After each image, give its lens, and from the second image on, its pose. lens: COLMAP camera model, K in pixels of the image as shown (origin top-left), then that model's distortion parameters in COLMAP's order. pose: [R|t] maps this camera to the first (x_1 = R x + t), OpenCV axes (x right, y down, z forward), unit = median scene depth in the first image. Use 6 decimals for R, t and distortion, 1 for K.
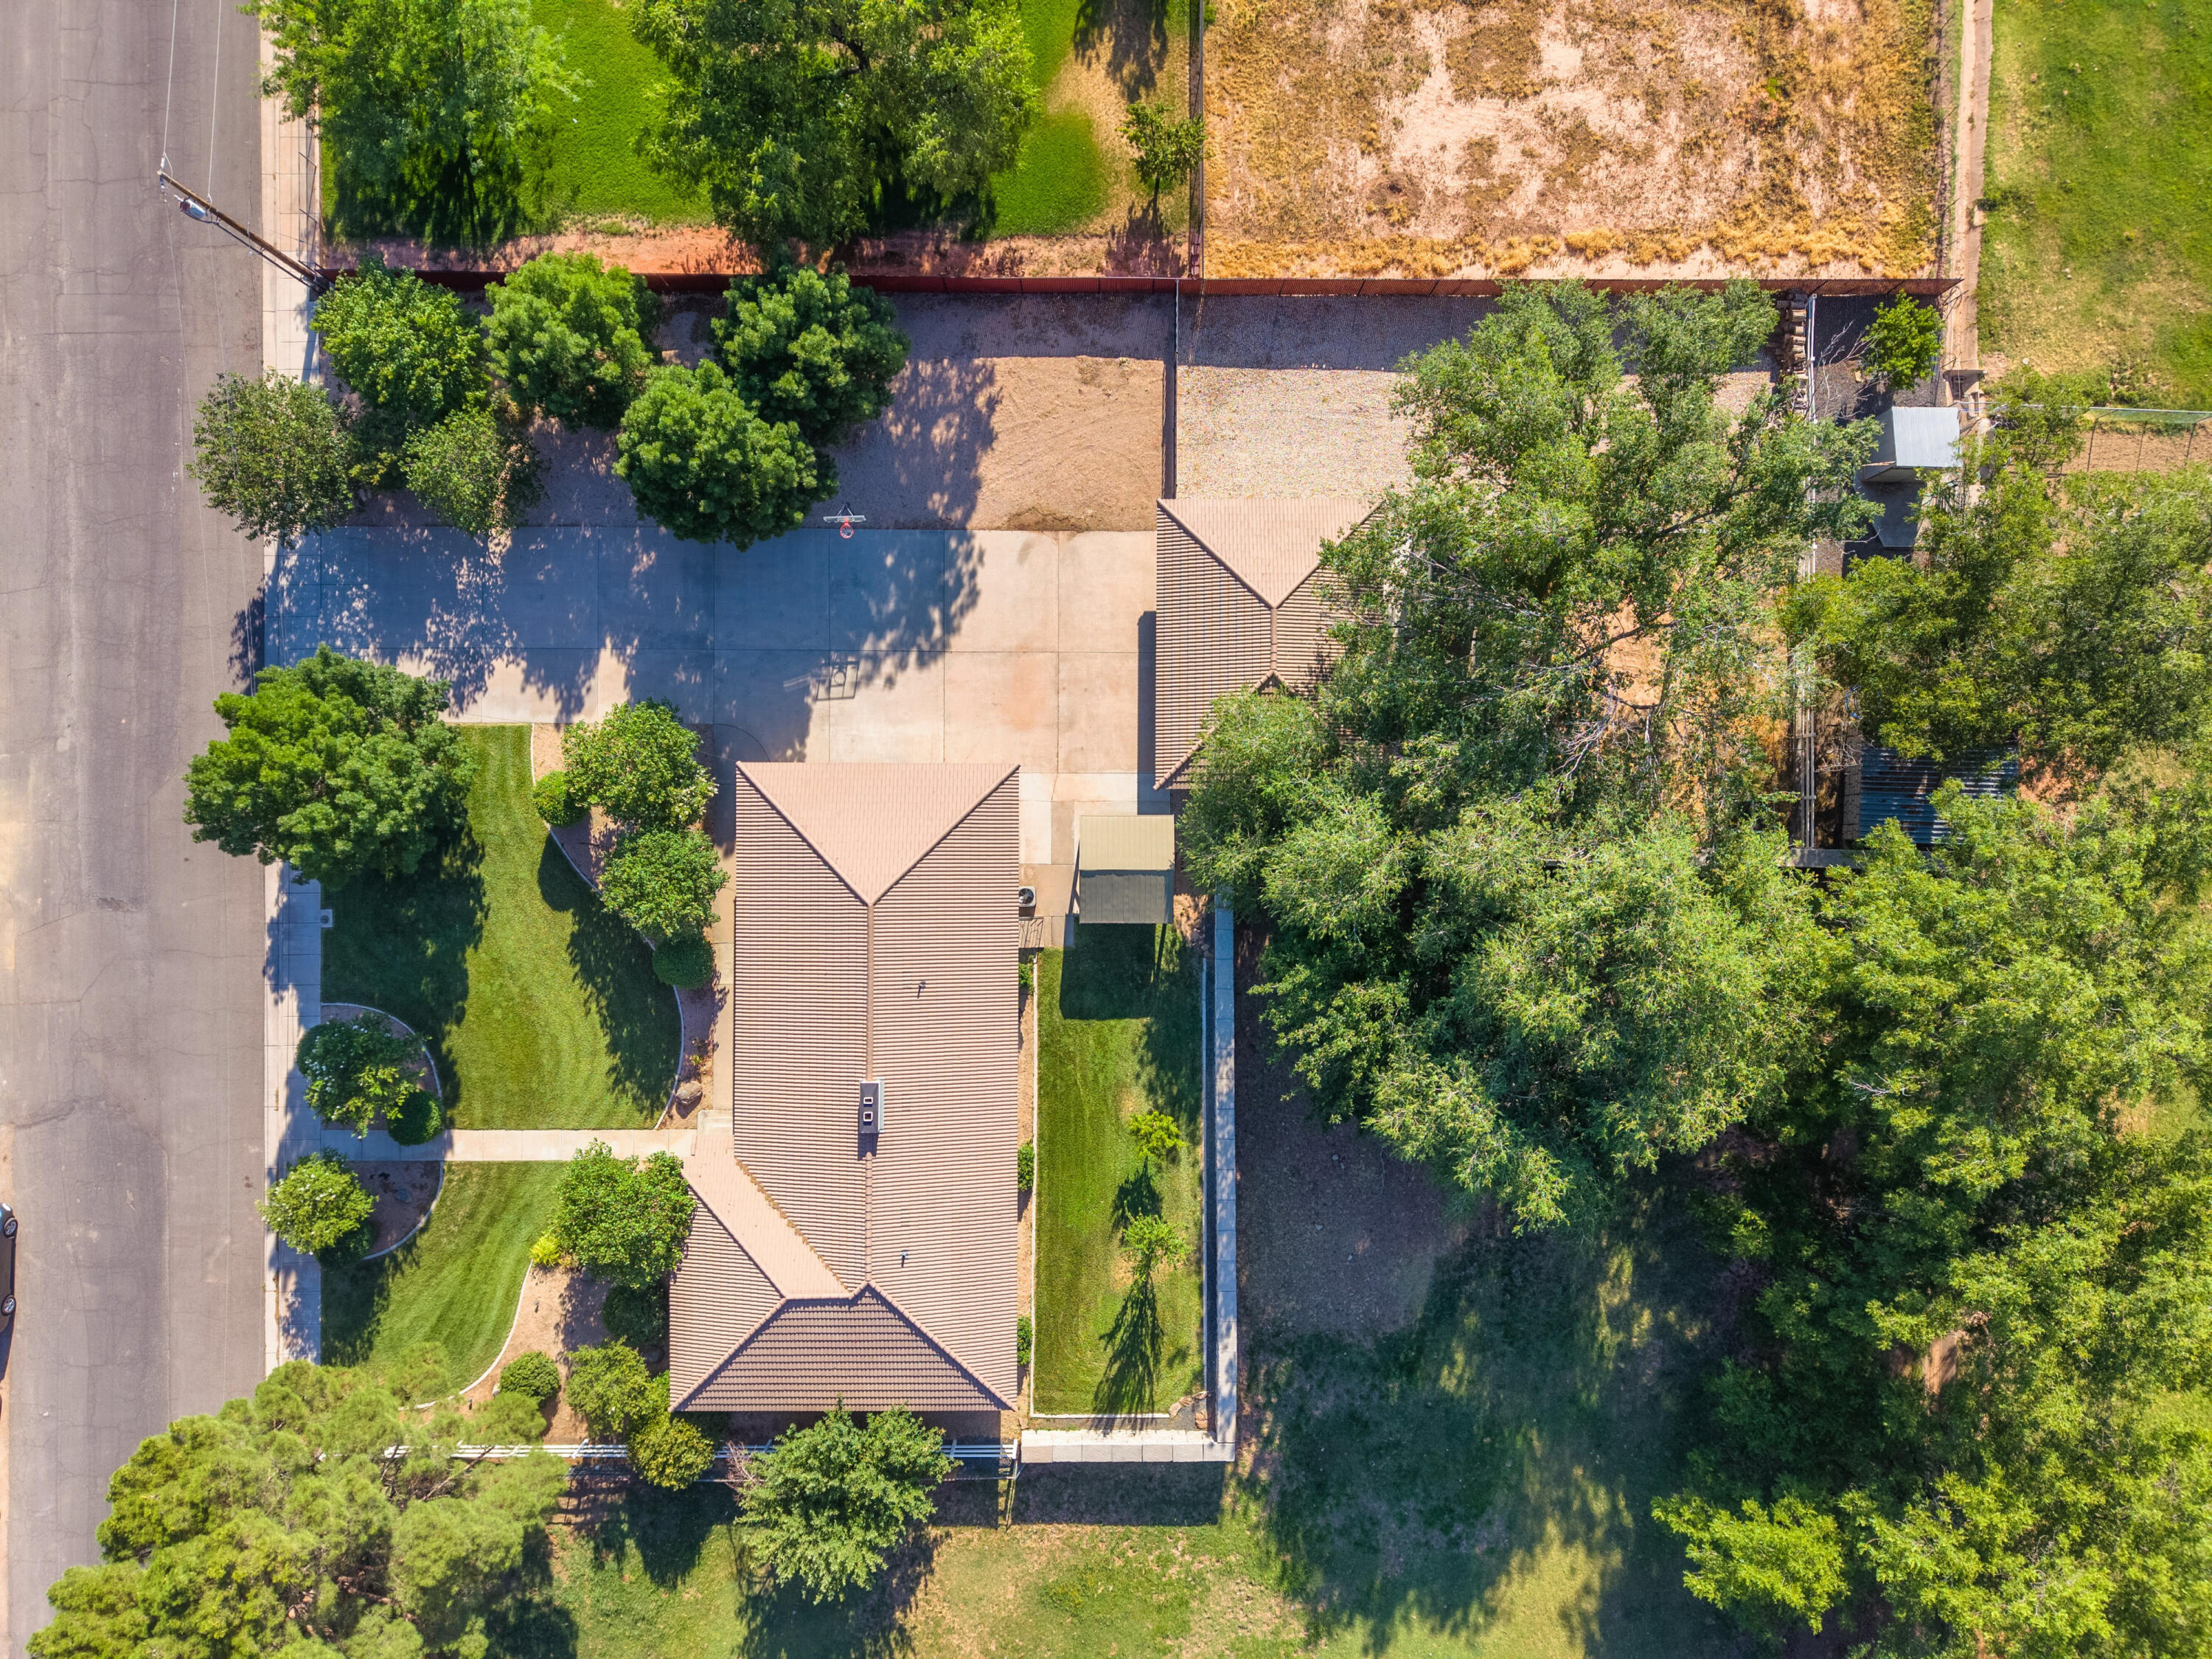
lens RADIAL K [[1476.3, 0, 1109.1], [0, 1476.3, 844.9], [0, 0, 1]] dist [0.025389, -0.022512]
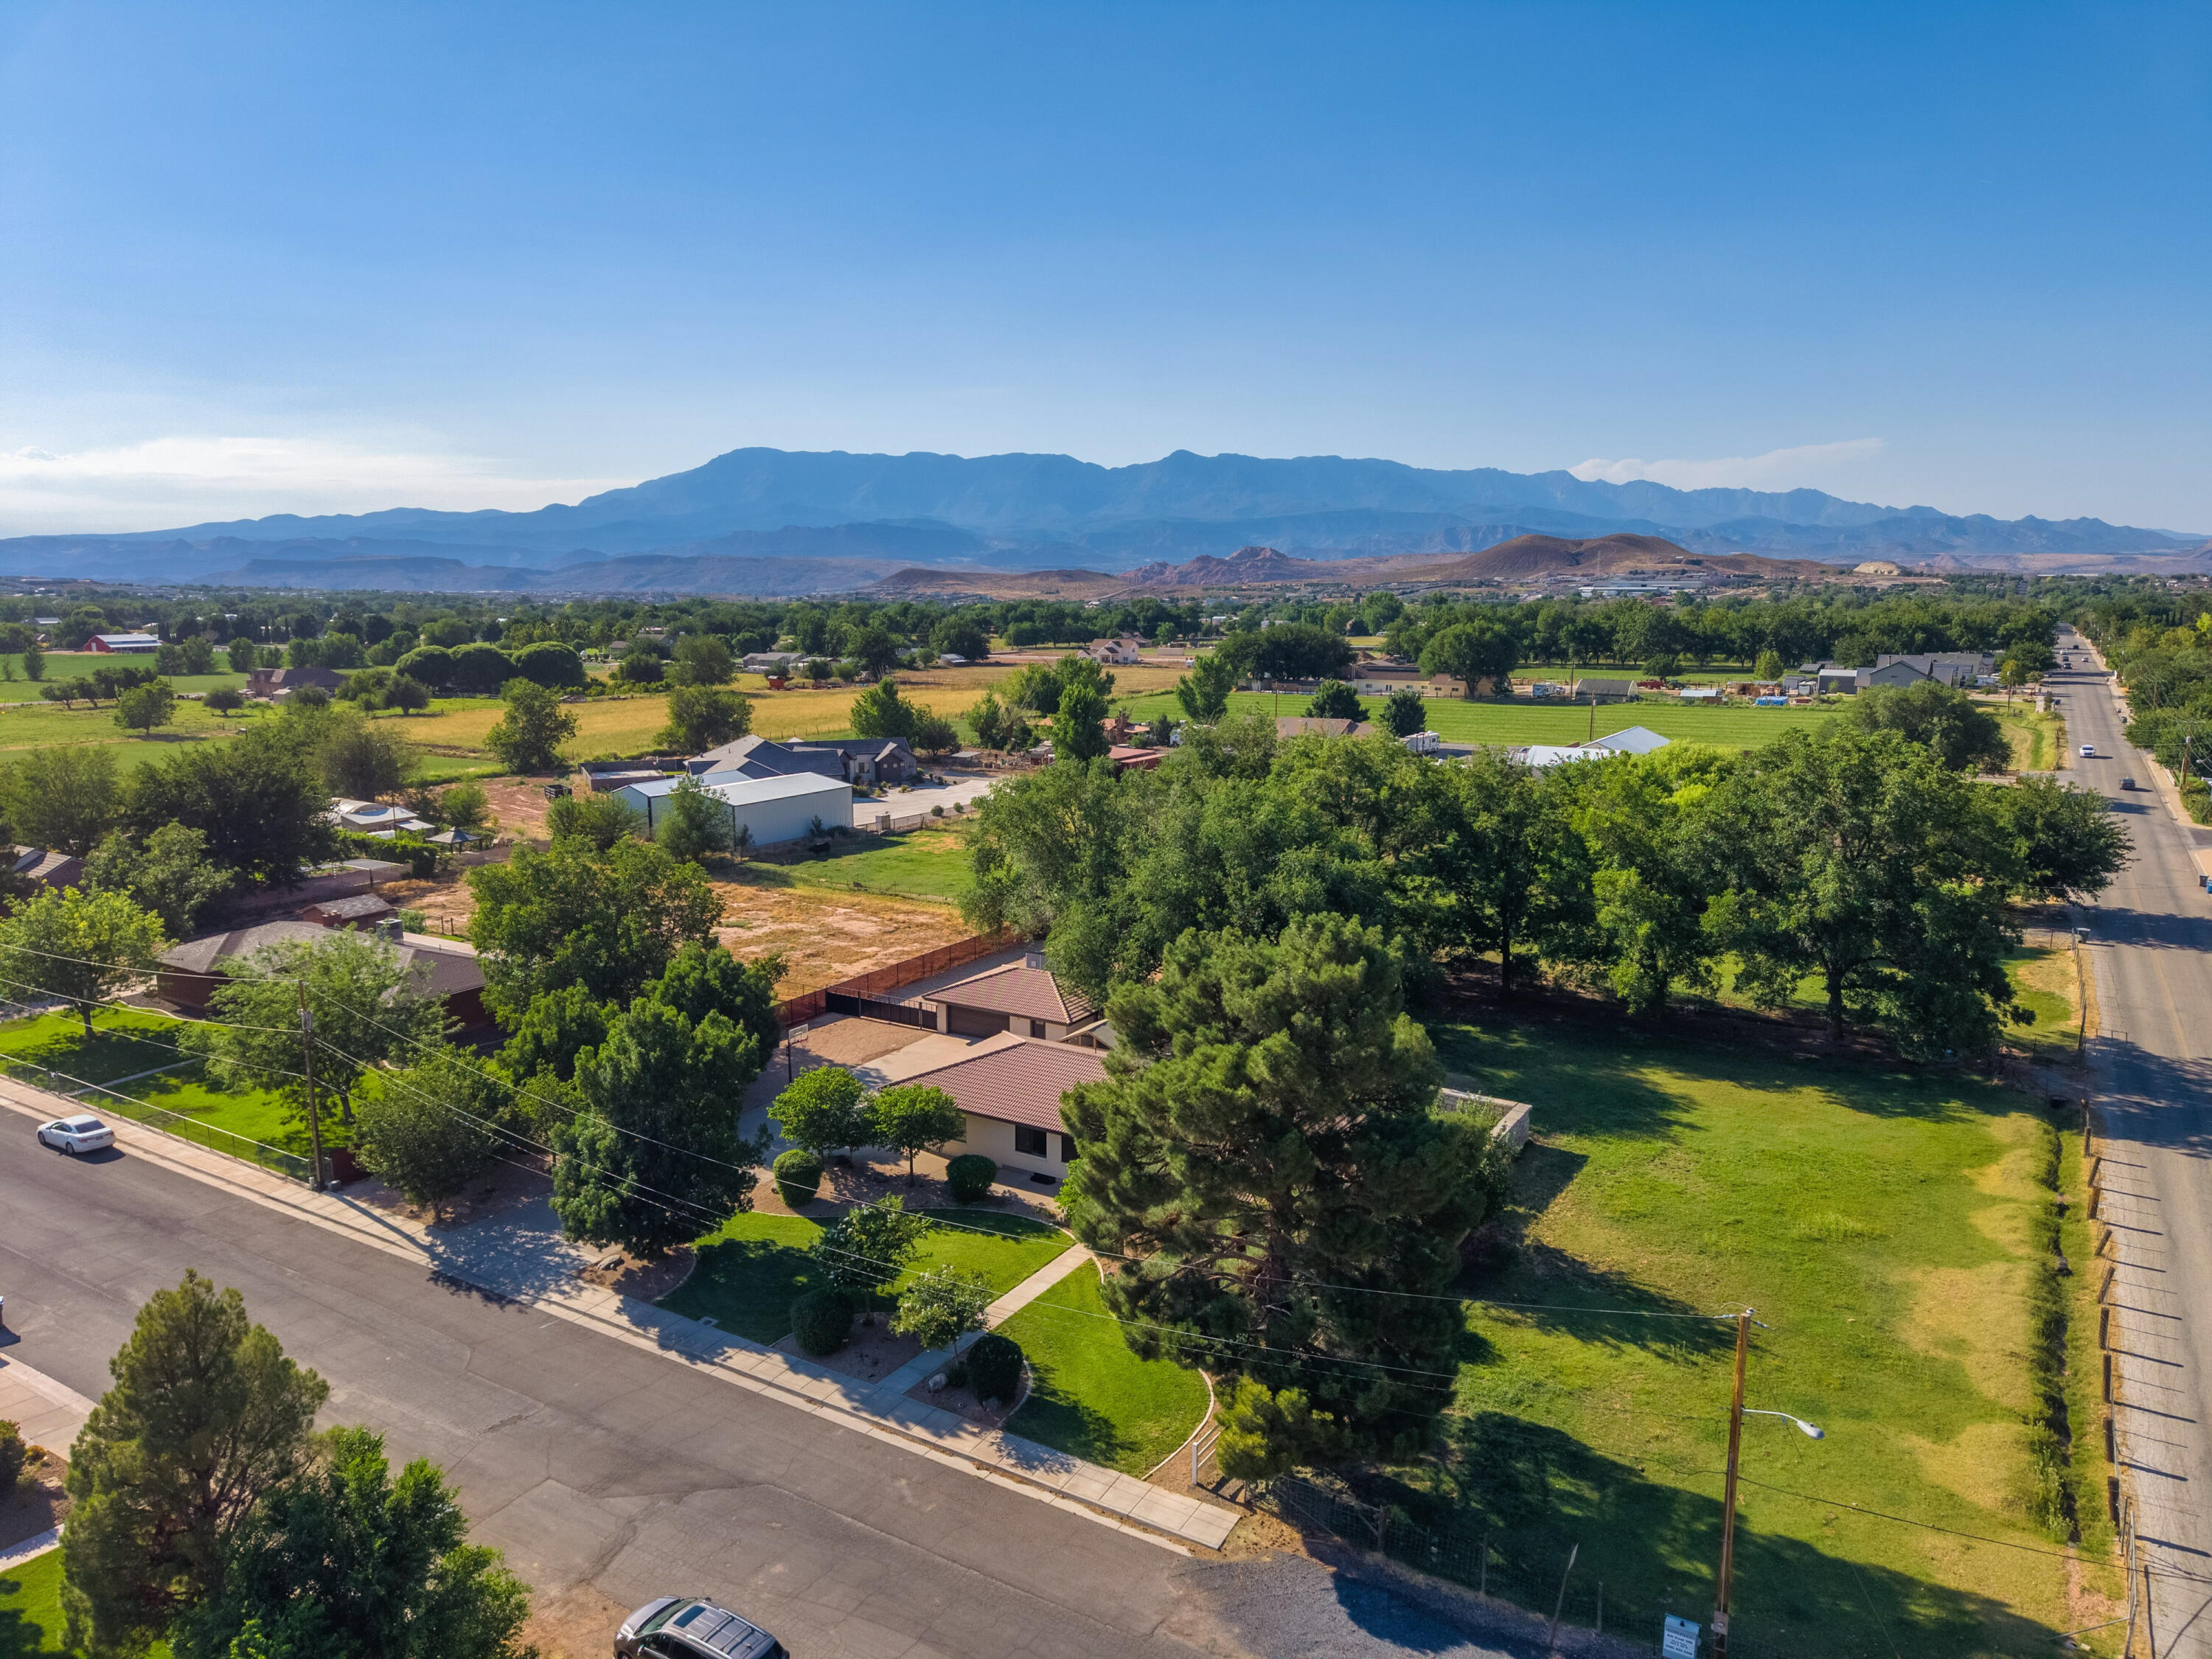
lens RADIAL K [[1476.3, 0, 1101.8], [0, 1476.3, 831.2], [0, 0, 1]] dist [0.025389, -0.022512]
pose [[0.529124, -0.152397, 0.834747, -1.149760], [0.848485, 0.083392, -0.522608, 0.744871], [0.010033, 0.984795, 0.173431, 0.522299]]
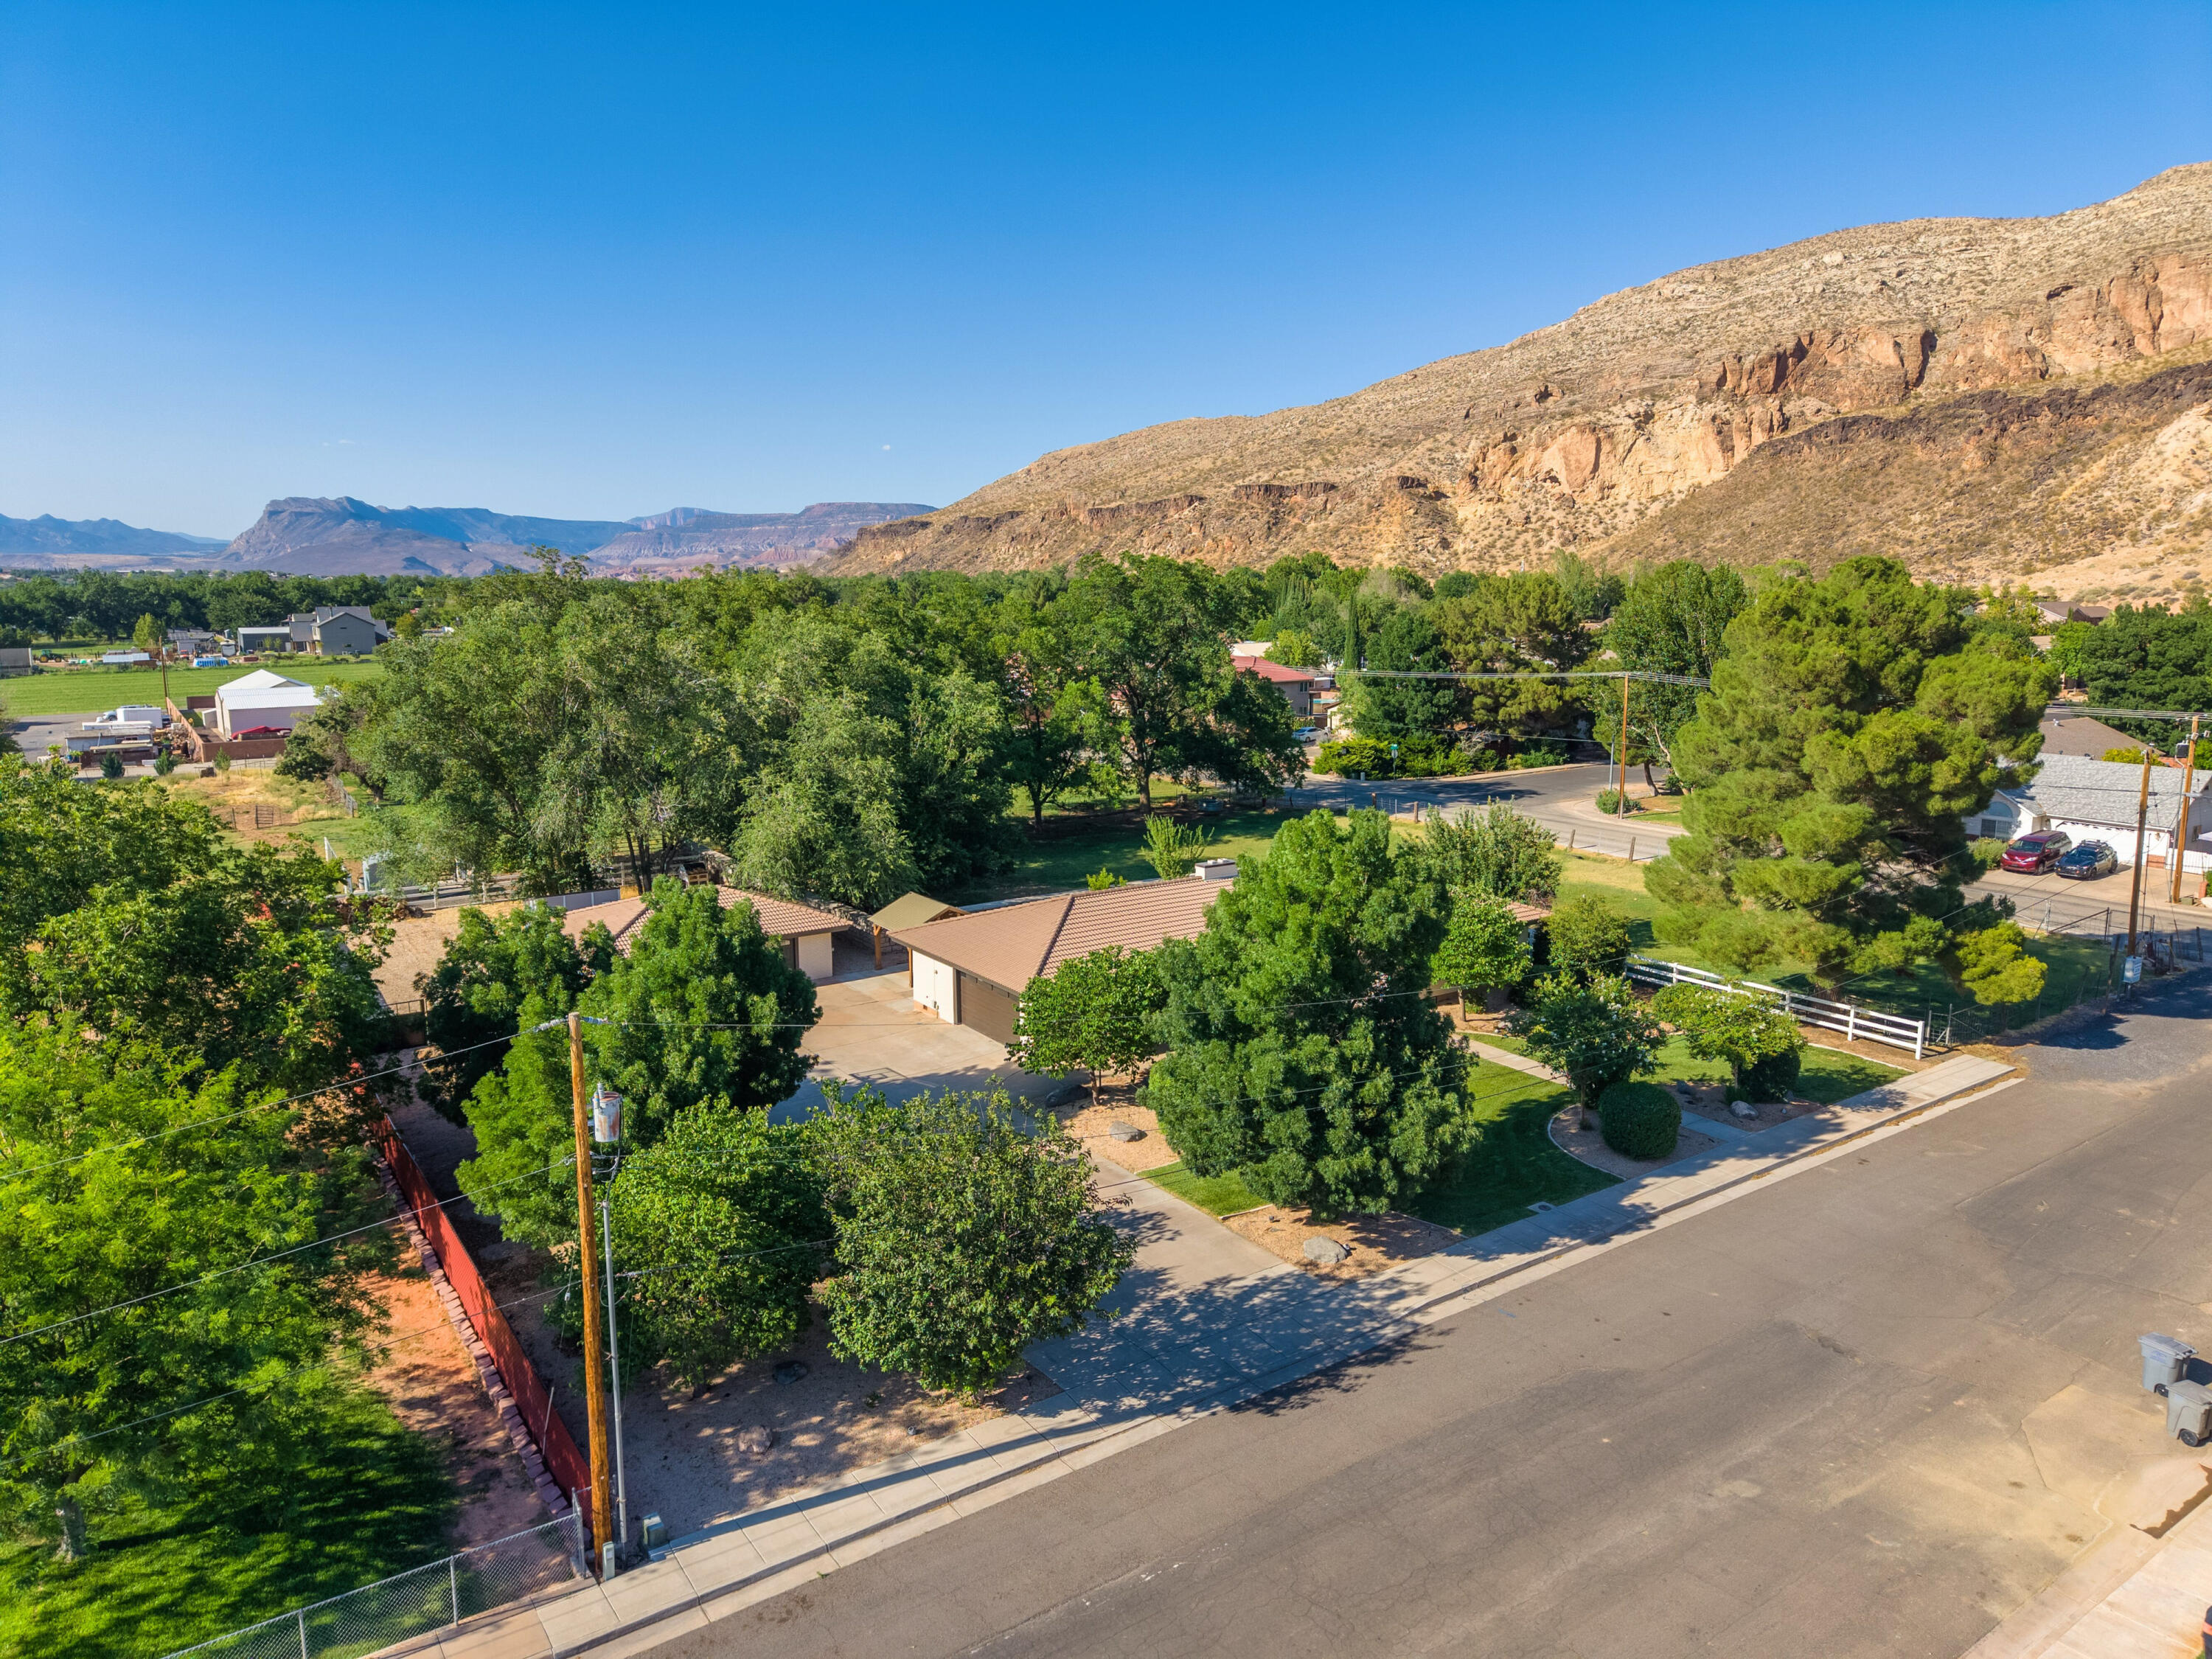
lens RADIAL K [[1476.3, 0, 1104.4], [0, 1476.3, 825.2], [0, 0, 1]] dist [0.025389, -0.022512]
pose [[-0.565813, -0.144092, 0.811846, -0.948299], [0.824533, -0.099816, 0.556940, -0.480075], [0.000785, 0.984517, 0.175285, 0.704482]]
